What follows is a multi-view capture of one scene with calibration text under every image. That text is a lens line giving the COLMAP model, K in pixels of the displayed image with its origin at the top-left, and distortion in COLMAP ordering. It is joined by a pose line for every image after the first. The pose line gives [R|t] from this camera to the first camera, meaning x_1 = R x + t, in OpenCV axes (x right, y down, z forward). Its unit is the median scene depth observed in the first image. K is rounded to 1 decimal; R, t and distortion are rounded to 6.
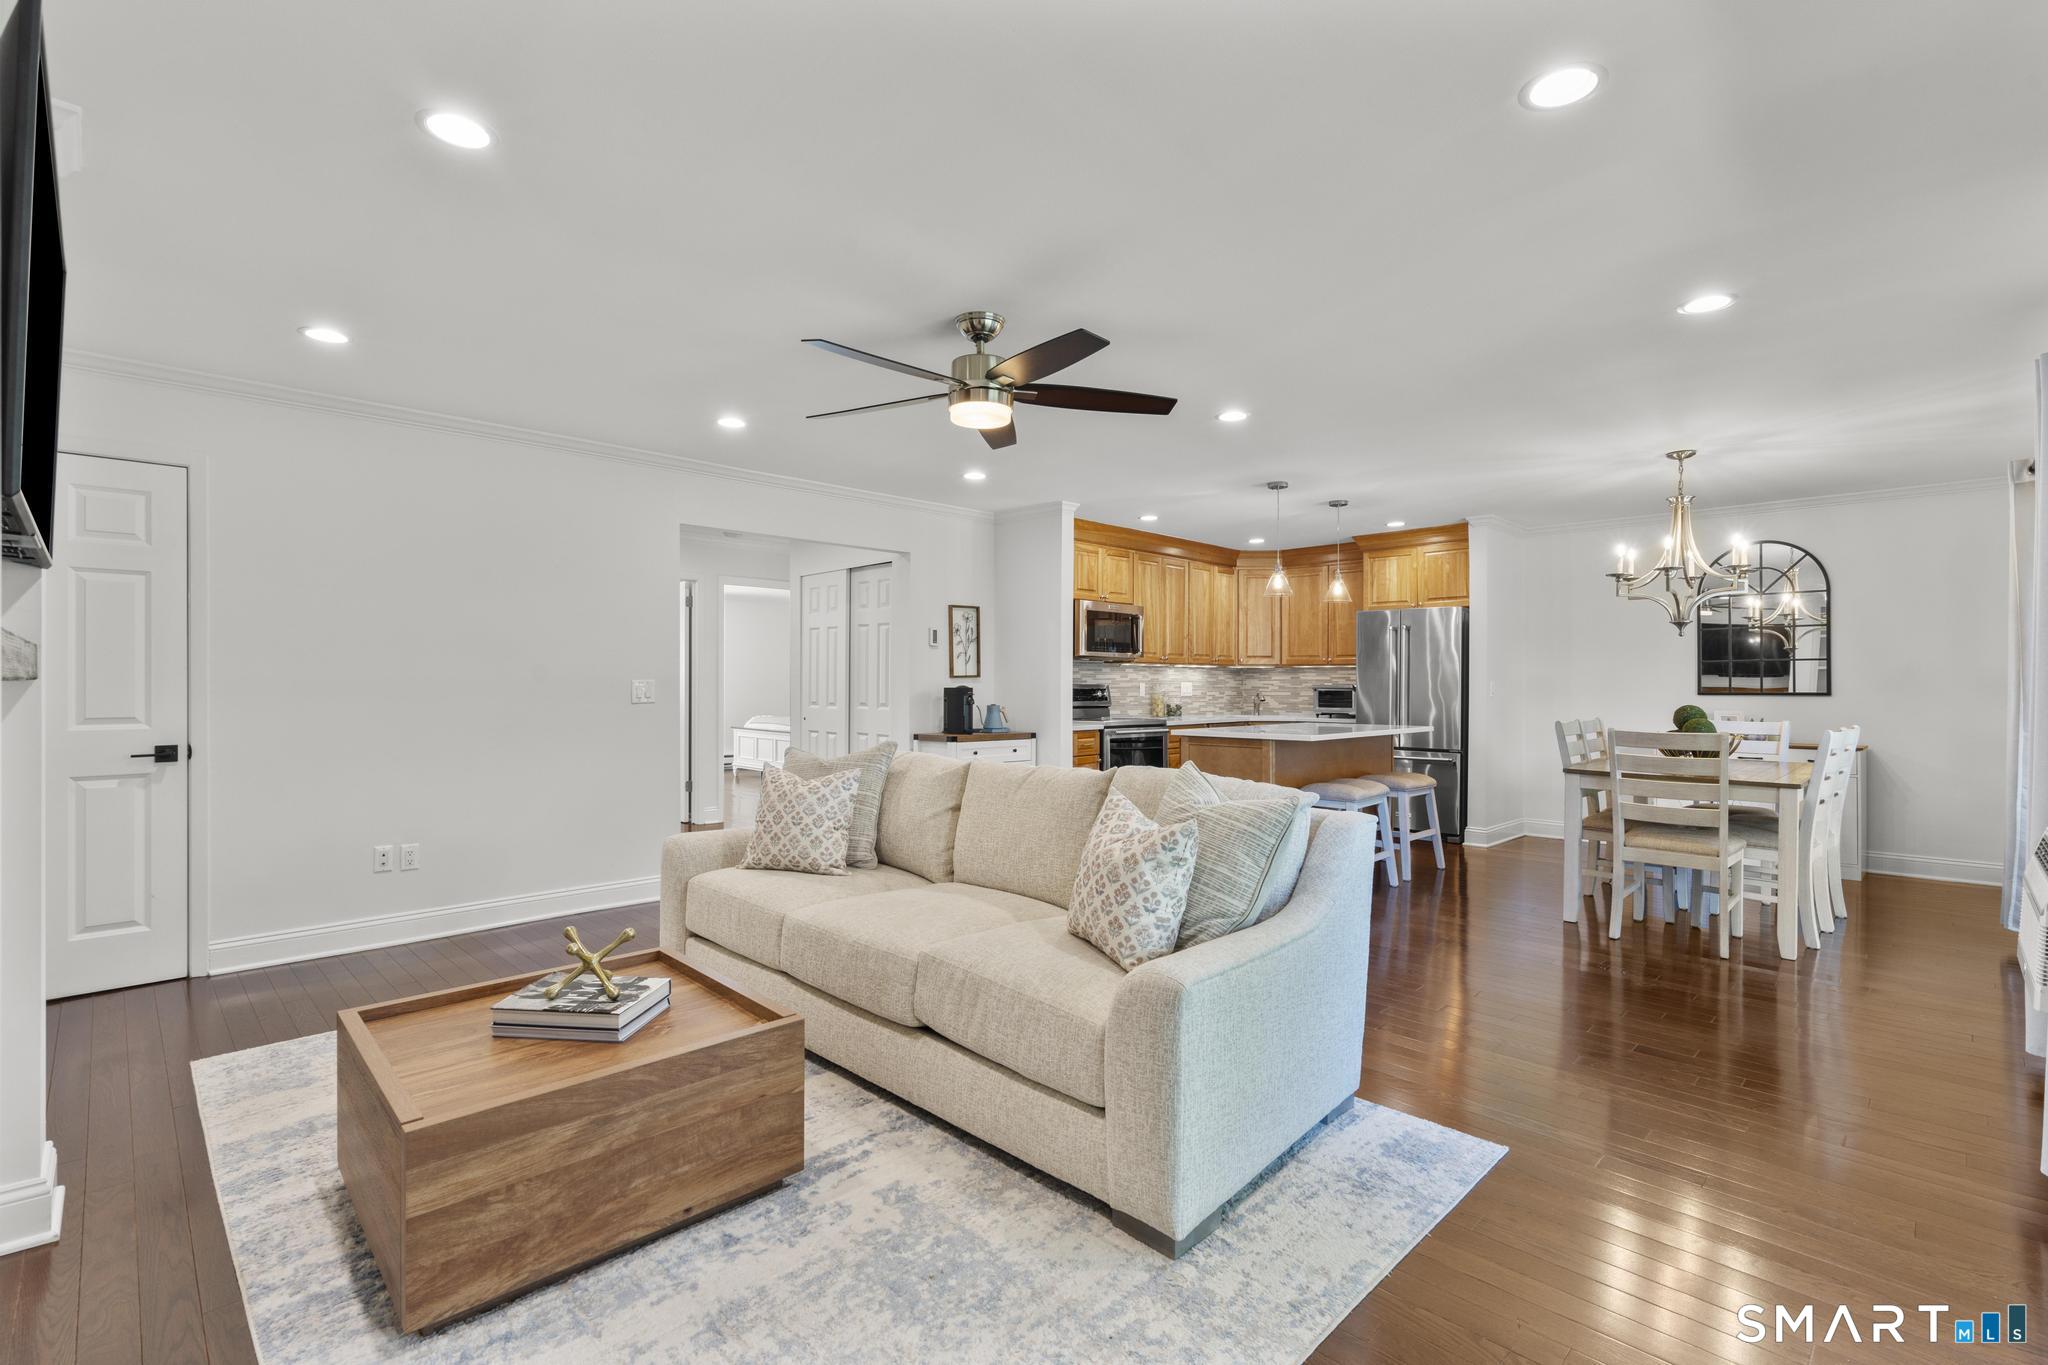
lens RADIAL K [[921.7, 0, 1027.6], [0, 921.7, 686.4], [0, 0, 1]] dist [-0.000322, 0.001336]
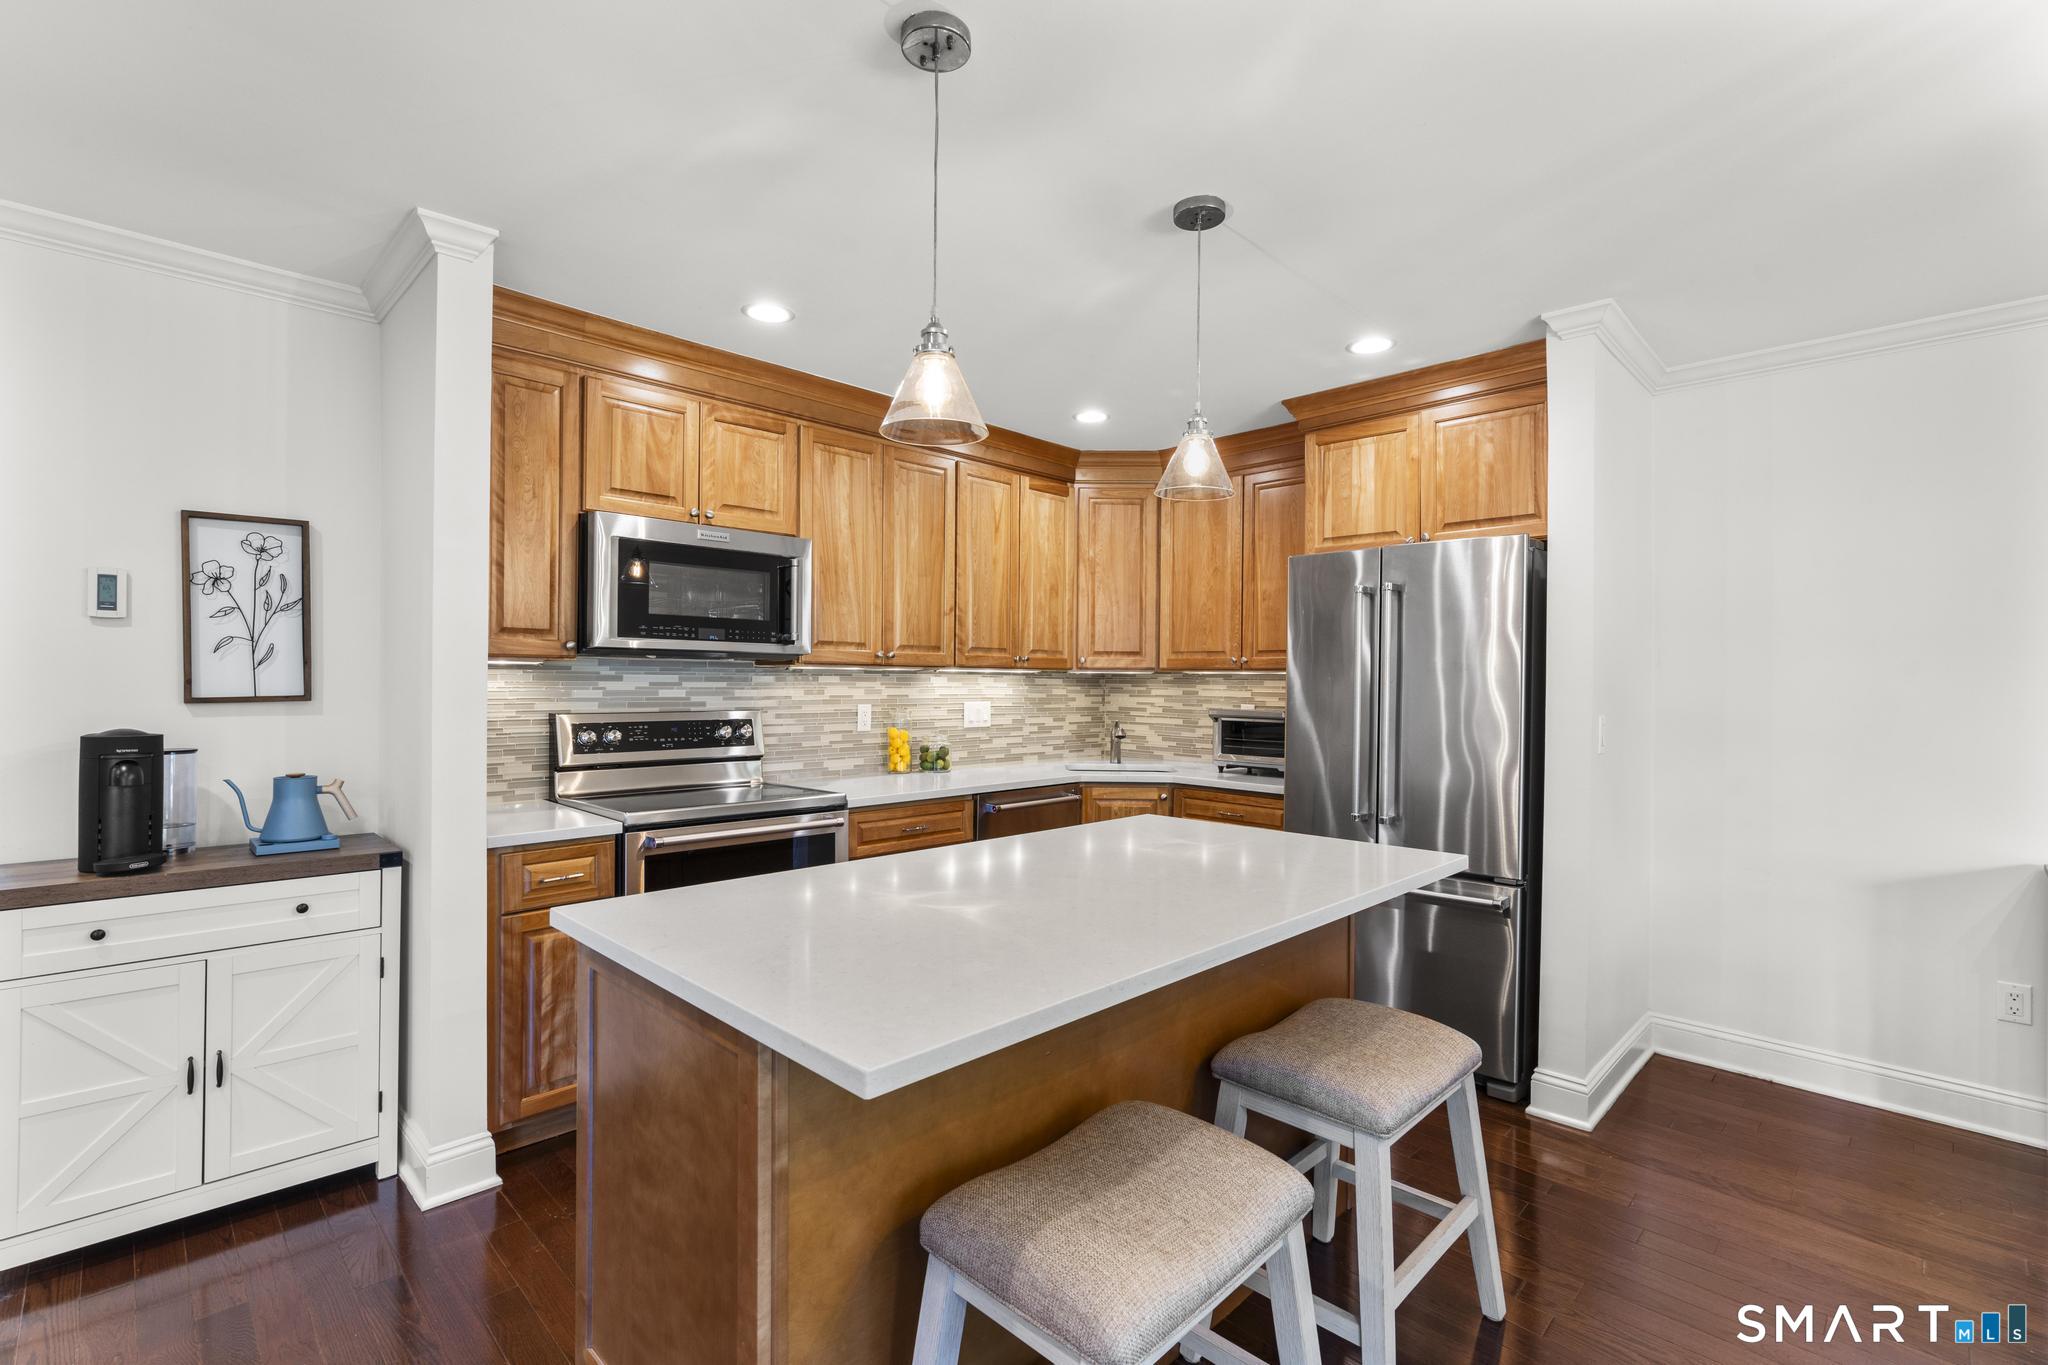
lens RADIAL K [[921.7, 0, 1019.5], [0, 921.7, 681.2], [0, 0, 1]] dist [-0.000322, 0.001336]
pose [[0.999972, 0.006494, -0.003717, 0.240480], [-0.006495, 0.999979, -0.000207, -0.019256], [0.003716, 0.000231, 0.999993, 0.574998]]
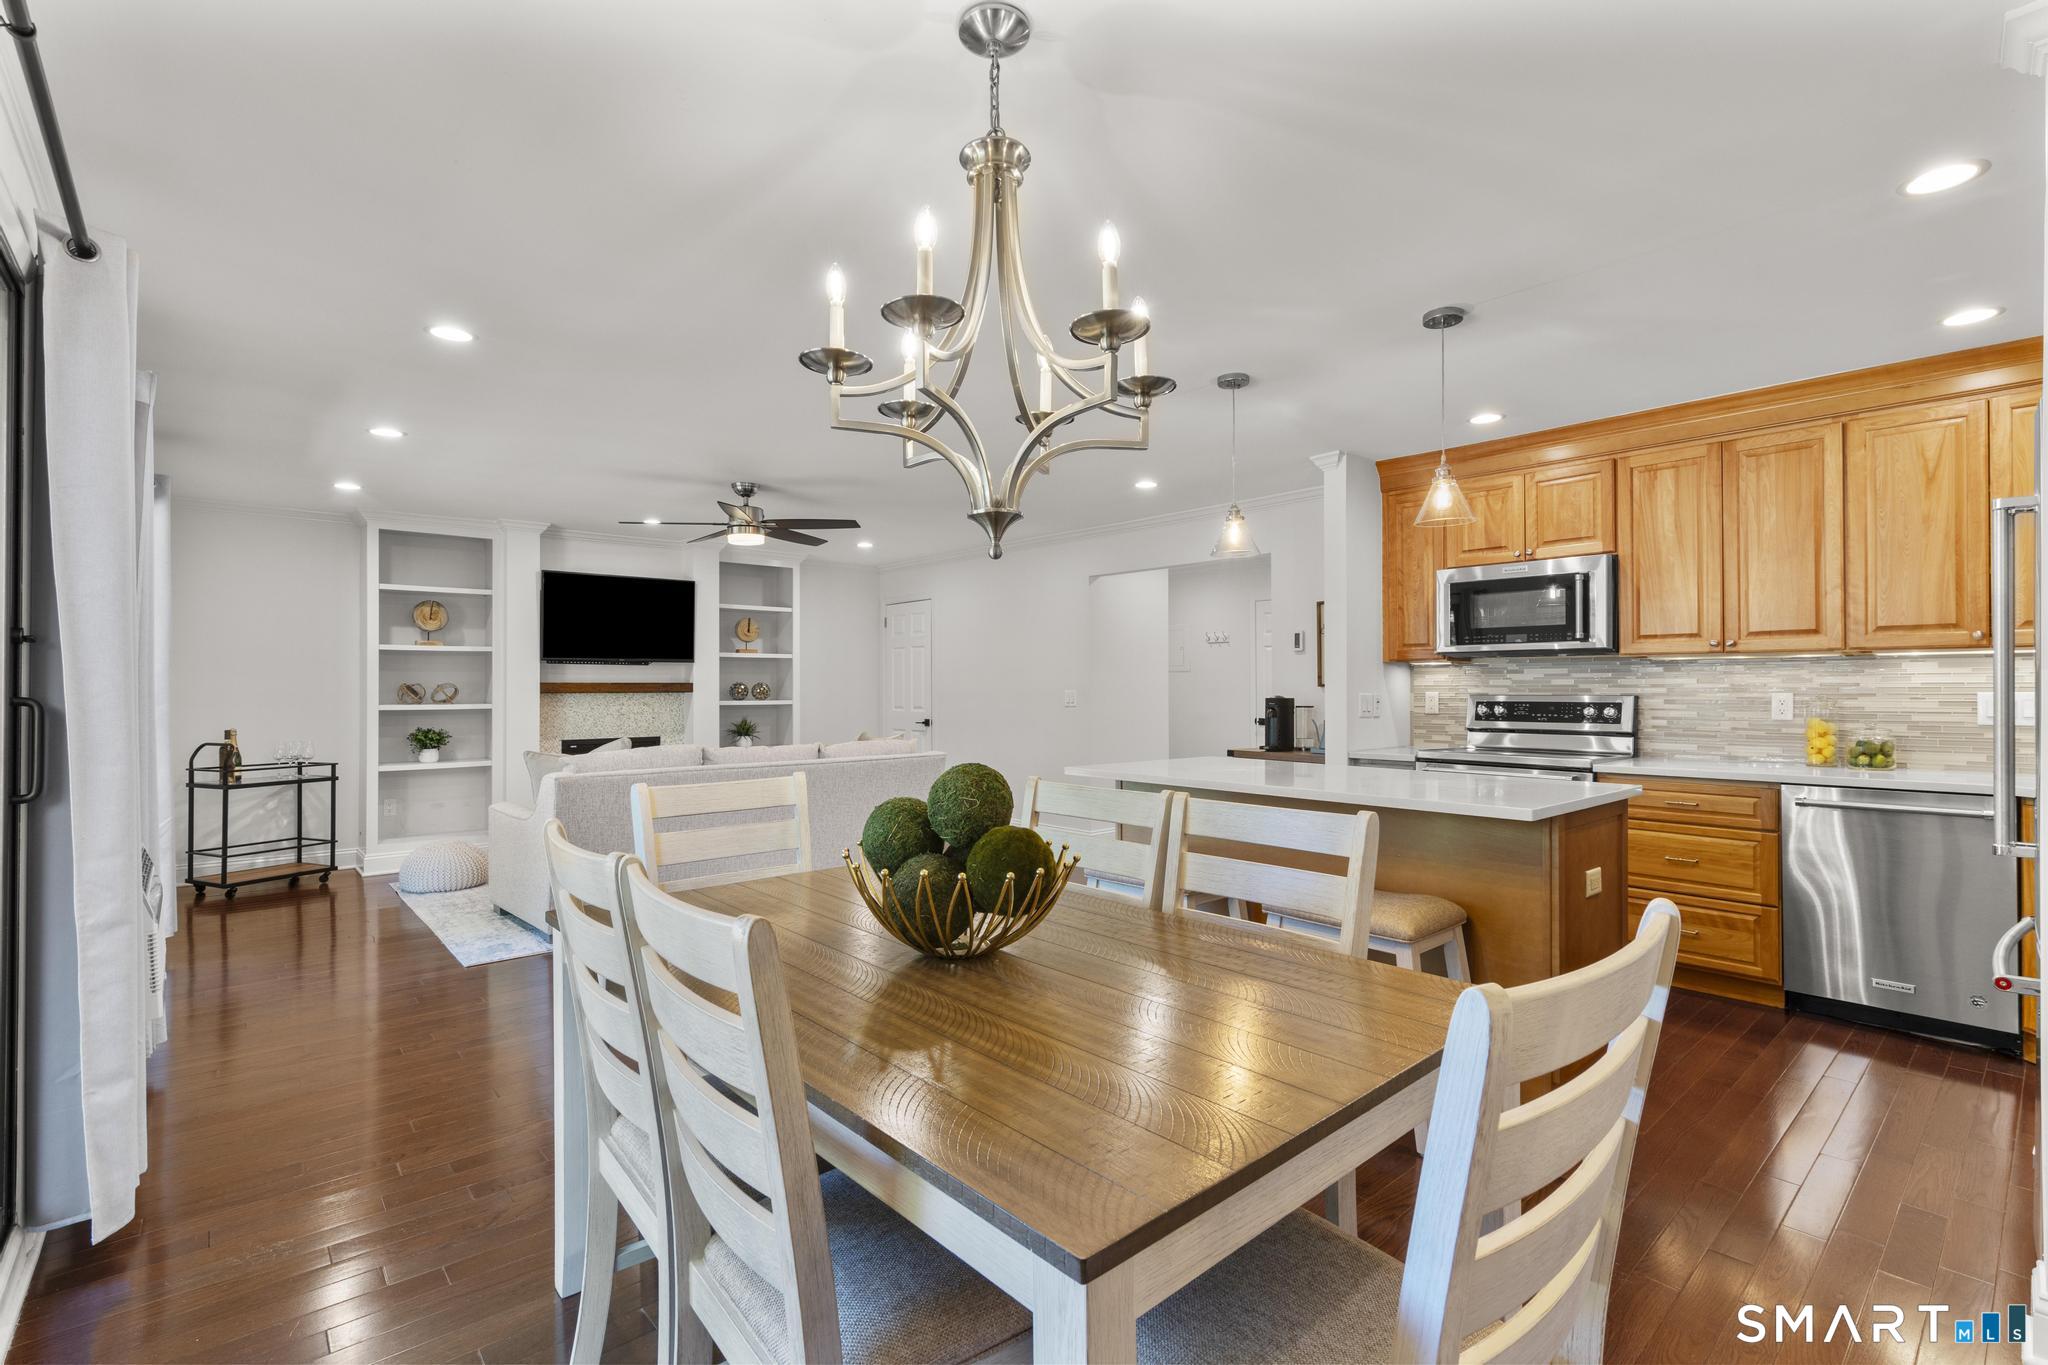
lens RADIAL K [[921.7, 0, 1021.9], [0, 921.7, 684.9], [0, 0, 1]] dist [-0.000322, 0.001336]
pose [[-0.060232, -0.005627, -0.998169, 0.728963], [-0.001857, 0.999983, -0.005526, -0.005441], [0.998183, 0.001521, -0.060241, 0.715831]]
